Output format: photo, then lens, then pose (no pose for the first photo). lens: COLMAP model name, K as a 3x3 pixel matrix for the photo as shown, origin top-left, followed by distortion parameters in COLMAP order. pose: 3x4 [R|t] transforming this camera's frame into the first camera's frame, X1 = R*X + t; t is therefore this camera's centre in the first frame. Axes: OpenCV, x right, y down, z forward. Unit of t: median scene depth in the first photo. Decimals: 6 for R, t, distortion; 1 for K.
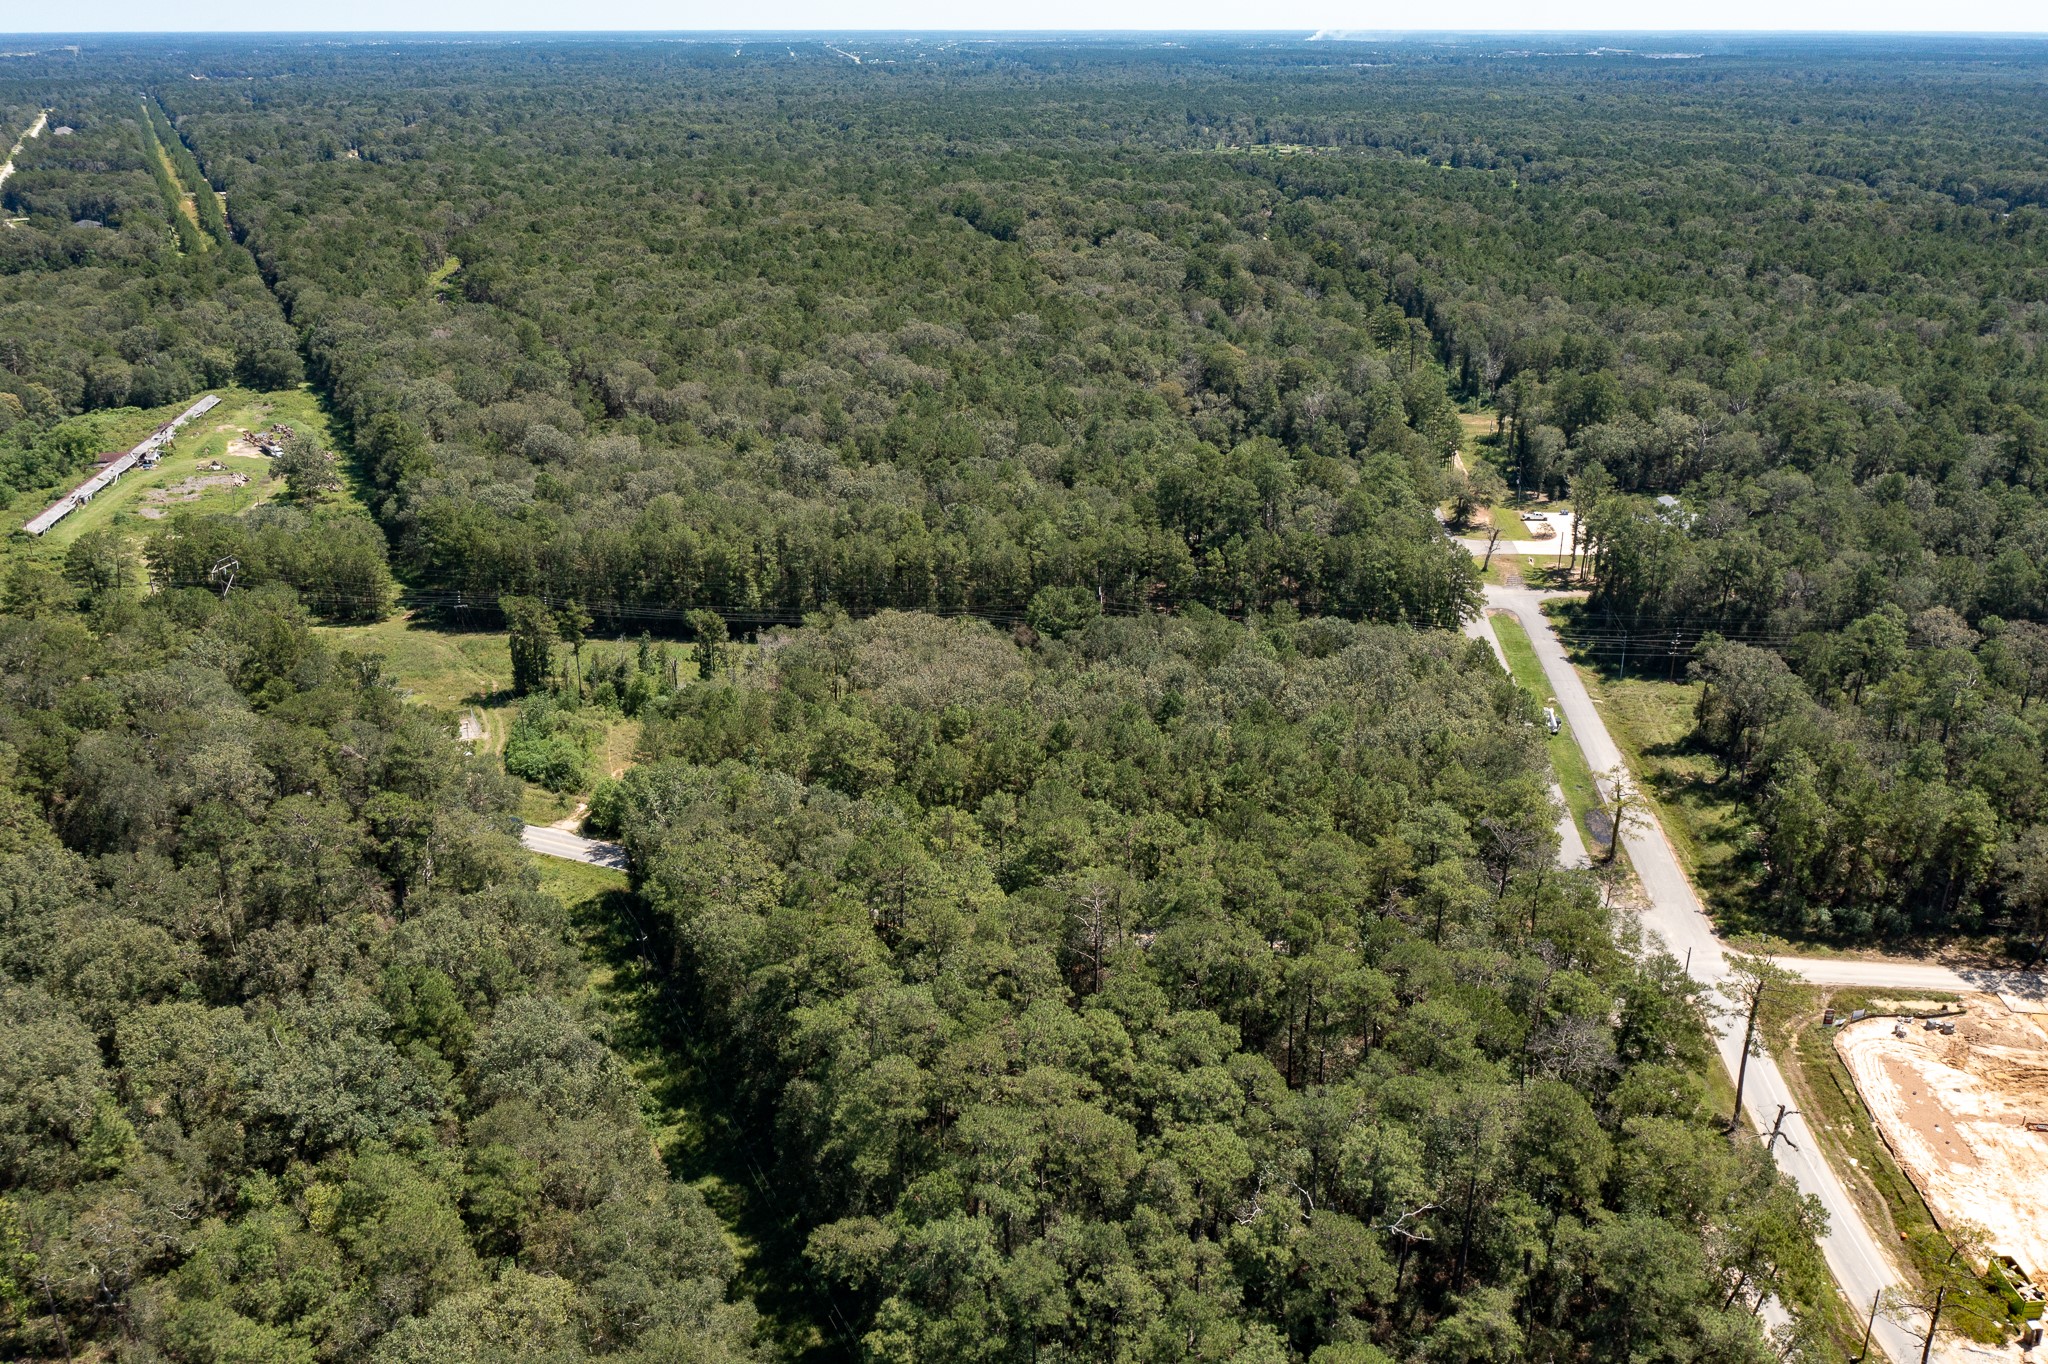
lens RADIAL K [[1667.0, 0, 1024.0], [0, 1667.0, 682.0], [0, 0, 1]] dist [-0.001732, -0.000450]
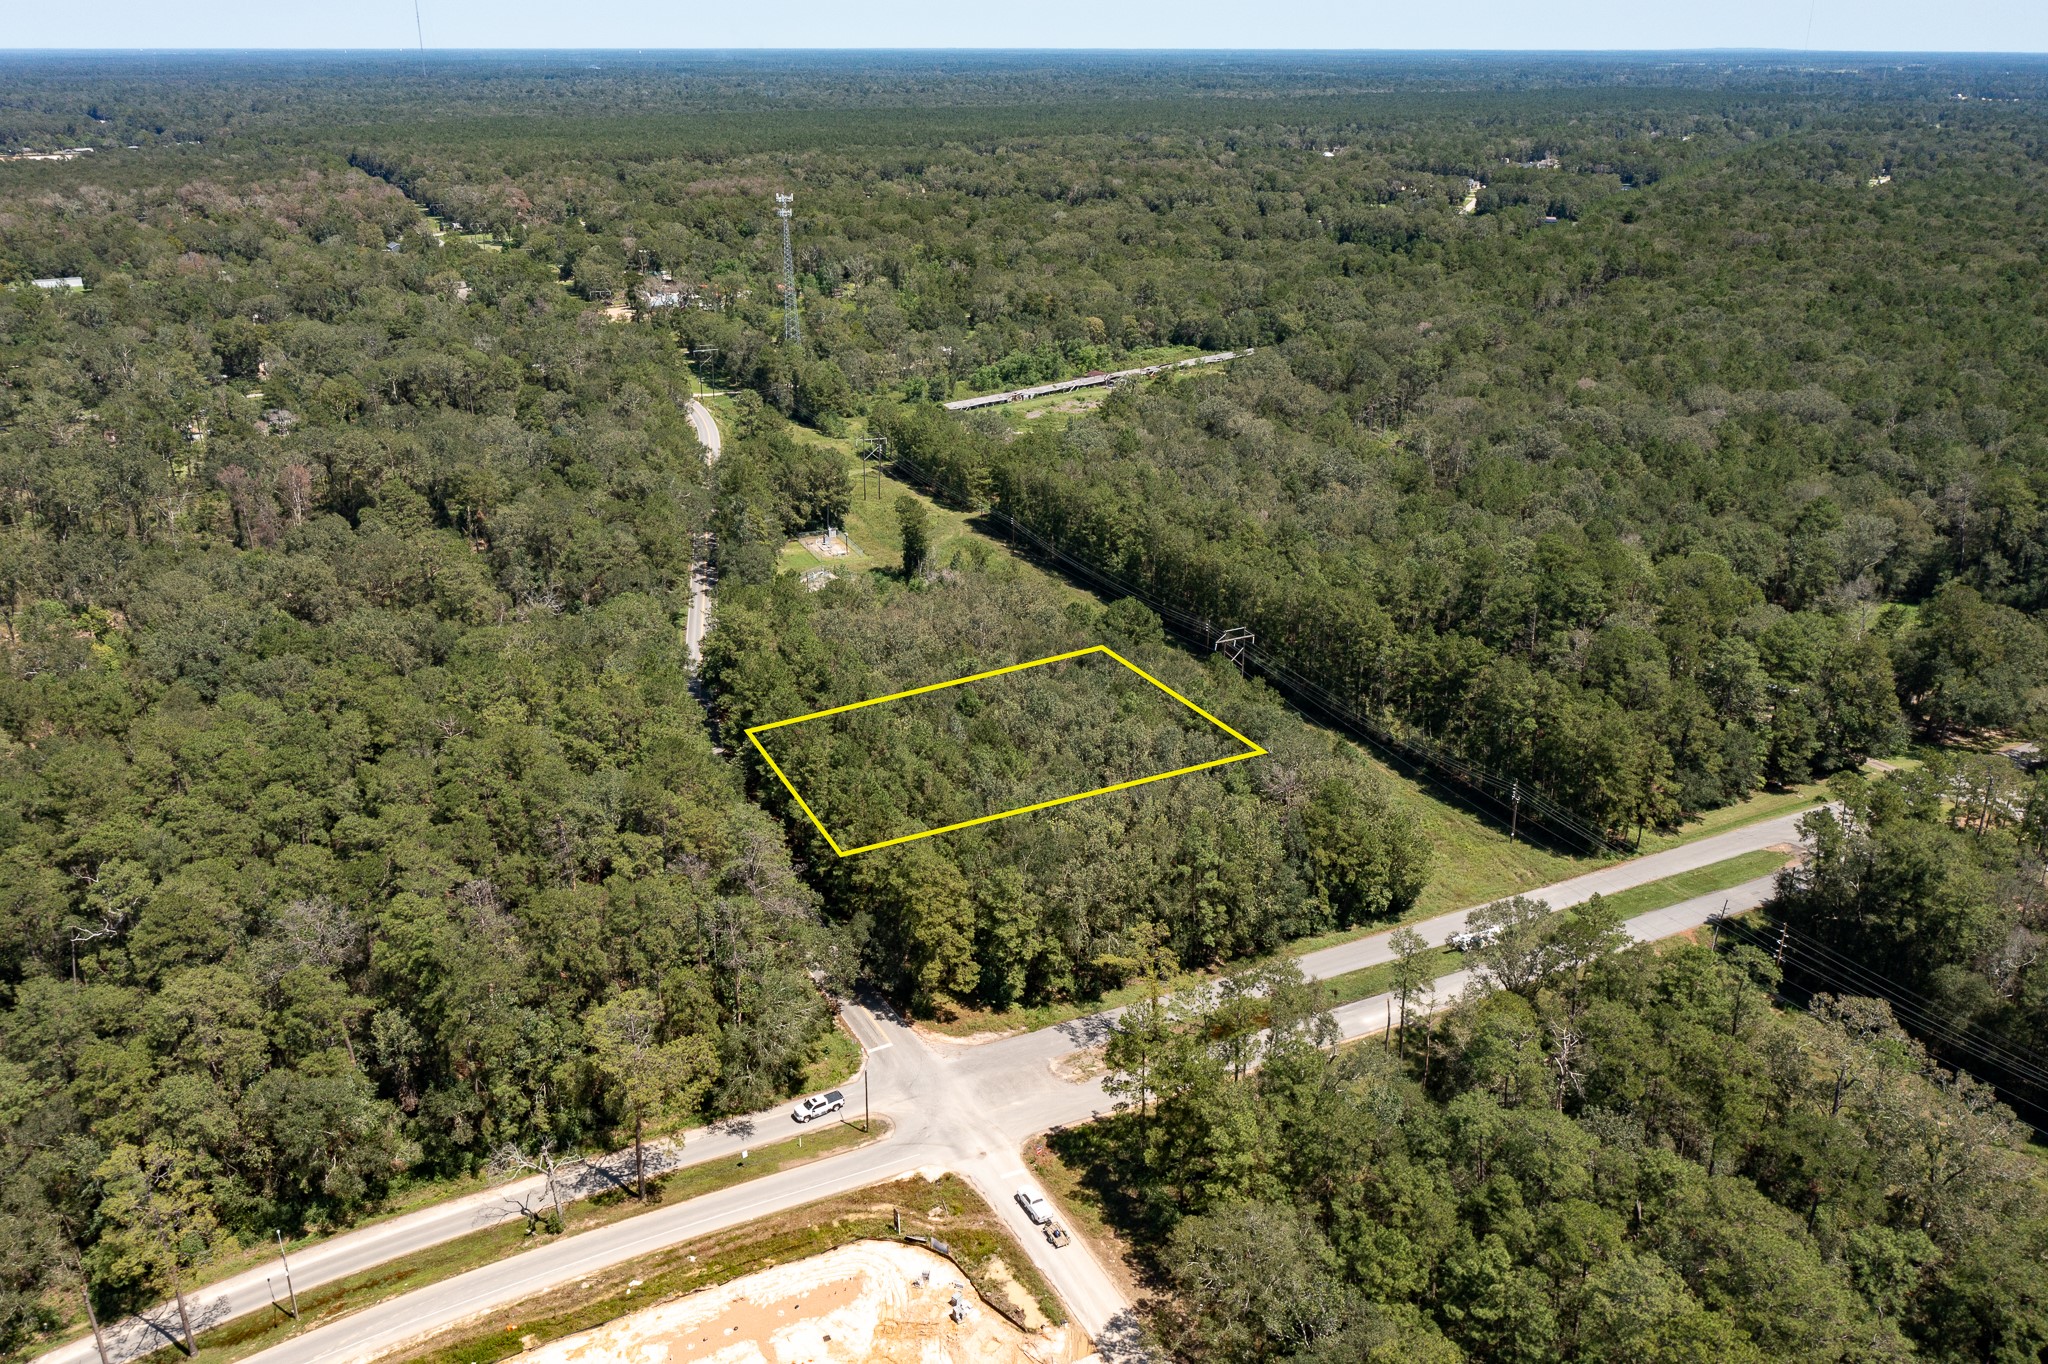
lens RADIAL K [[1637.1, 0, 1022.9], [0, 1637.1, 658.3], [0, 0, 1]] dist [-0.005300, 0.003074]
pose [[0.549826, 0.296124, -0.781026, 0.629604], [-0.307995, 0.941035, 0.139969, -0.116776], [0.776422, 0.163594, 0.608610, 0.292389]]
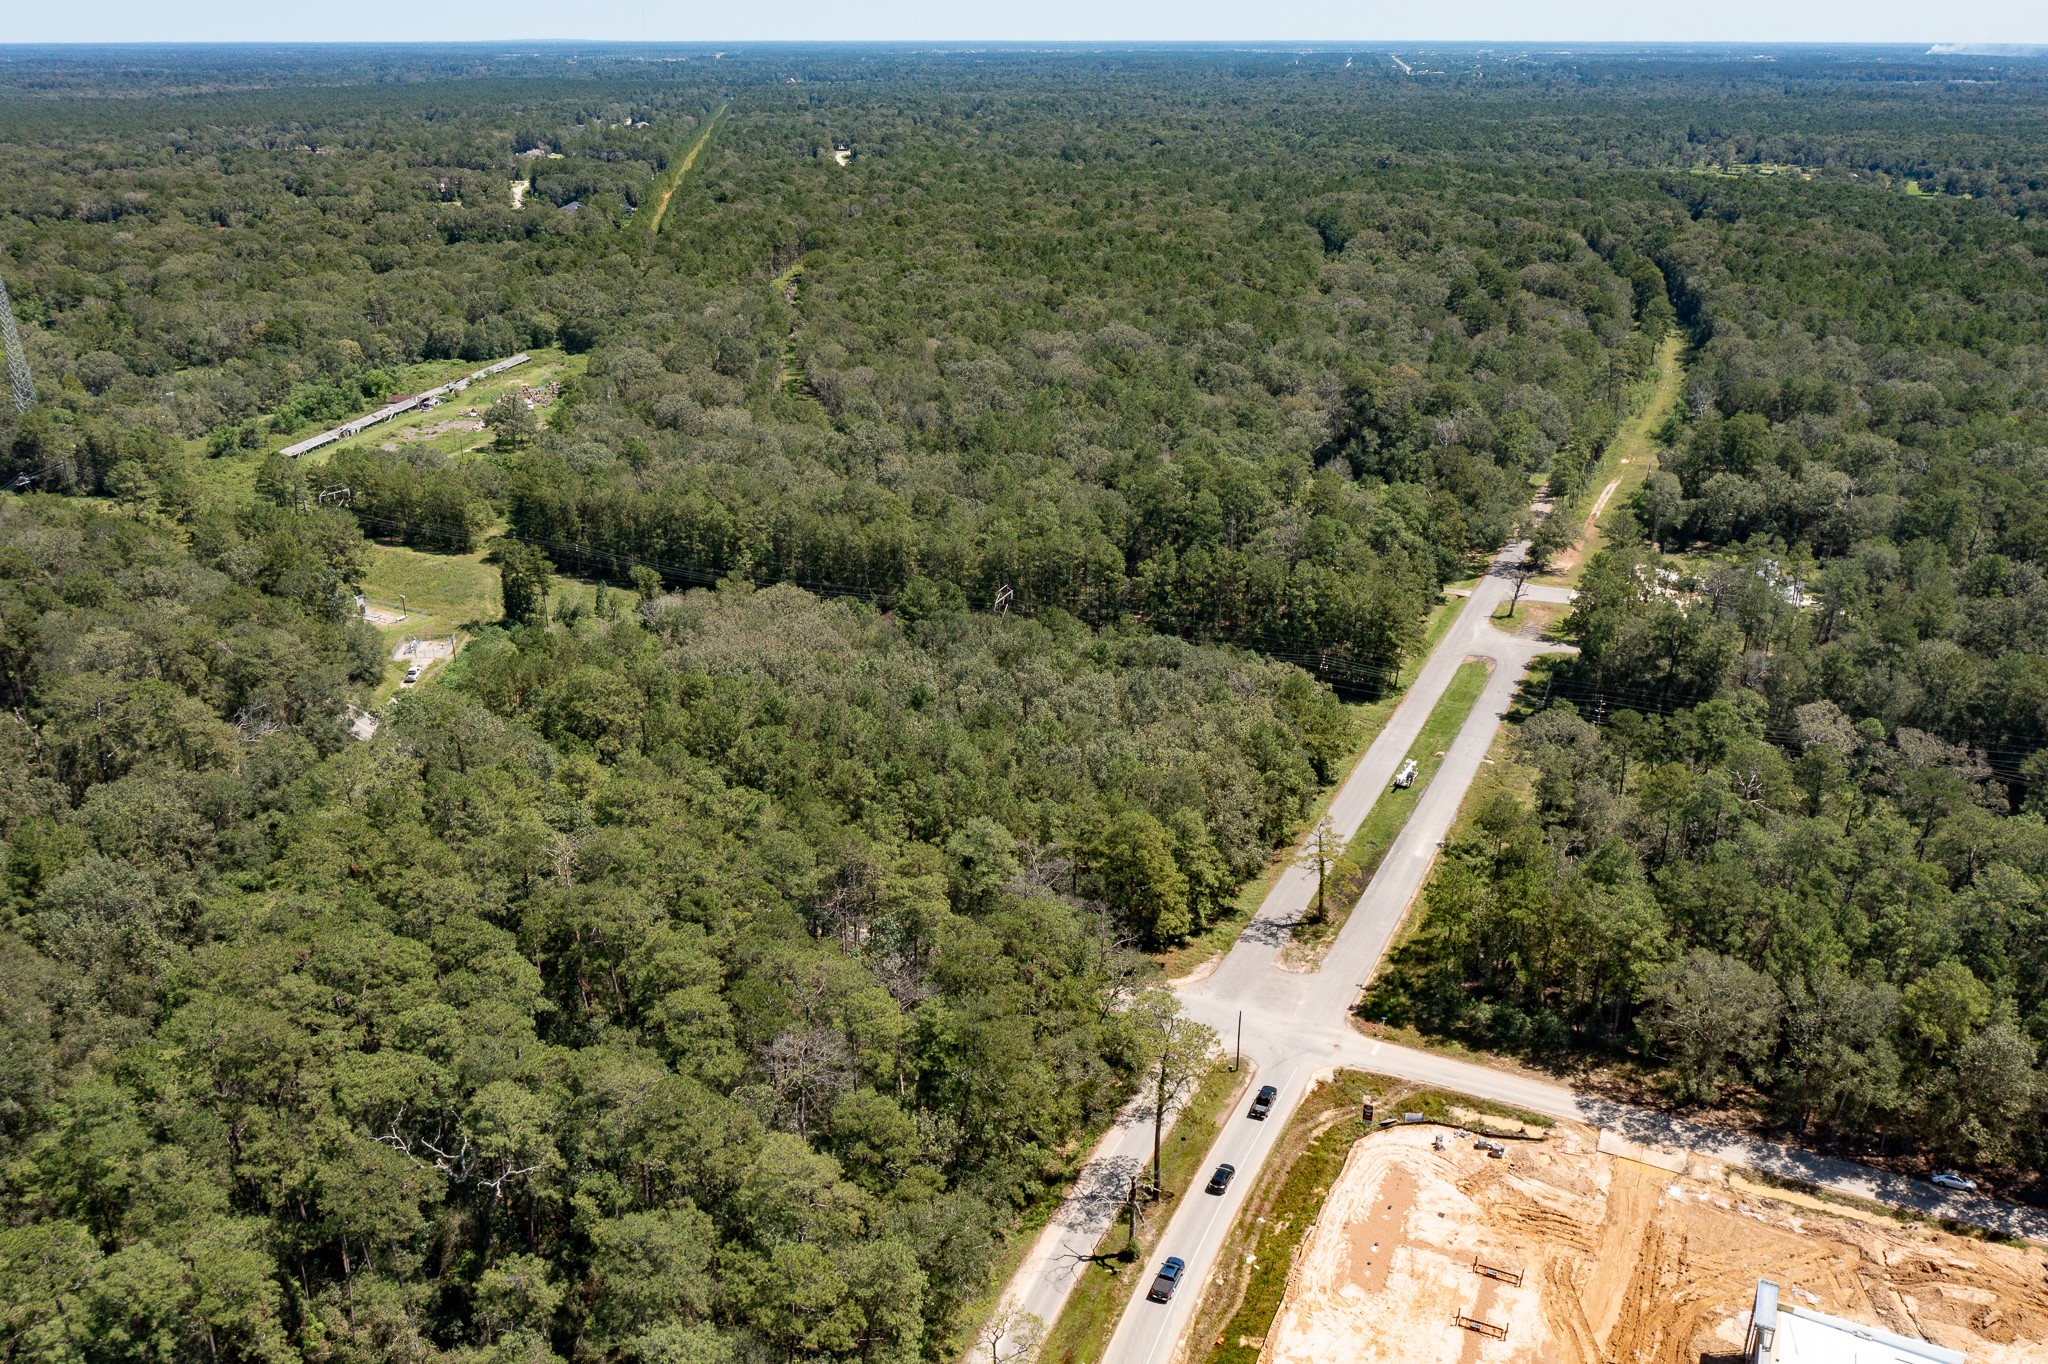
lens RADIAL K [[1619.0, 0, 1024.0], [0, 1619.0, 682.0], [0, 0, 1]] dist [-0.002050, 0.005057]
pose [[0.946987, 0.121087, -0.297578, 0.315337], [-0.119829, 0.992539, 0.022538, -0.019180], [0.298087, 0.014315, 0.954431, 0.049281]]
